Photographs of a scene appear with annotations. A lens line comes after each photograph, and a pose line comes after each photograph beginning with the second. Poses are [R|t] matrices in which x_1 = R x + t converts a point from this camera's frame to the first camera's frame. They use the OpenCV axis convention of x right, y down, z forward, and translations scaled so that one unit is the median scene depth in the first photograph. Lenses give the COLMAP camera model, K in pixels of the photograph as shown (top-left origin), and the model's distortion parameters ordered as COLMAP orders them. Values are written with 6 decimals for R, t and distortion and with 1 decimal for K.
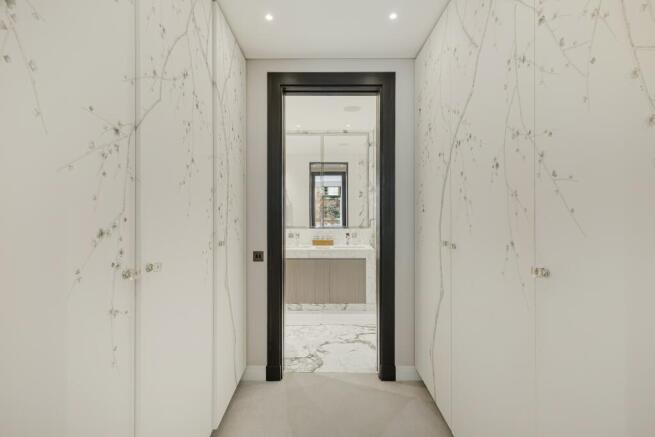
lens RADIAL K [[288.7, 0, 323.5], [0, 288.7, 215.6], [0, 0, 1]] dist [-0.000886, 0.000012]
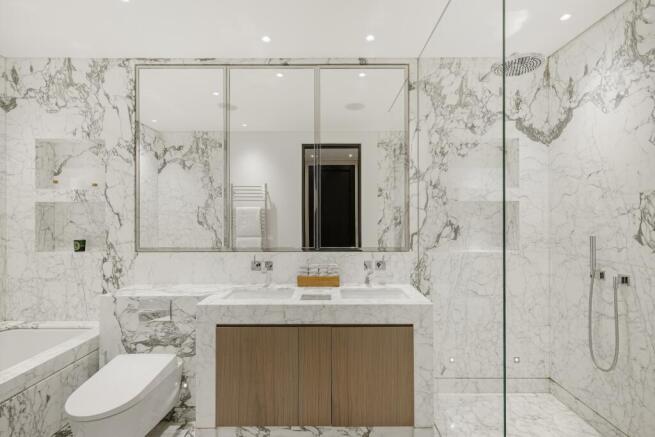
lens RADIAL K [[288.7, 0, 323.5], [0, 288.7, 215.6], [0, 0, 1]] dist [-0.000886, 0.000012]
pose [[0.999932, -0.000260, -0.011630, 0.012822], [-0.000053, 0.999638, -0.026891, -0.006017], [0.011632, 0.026890, 0.999571, 0.500878]]
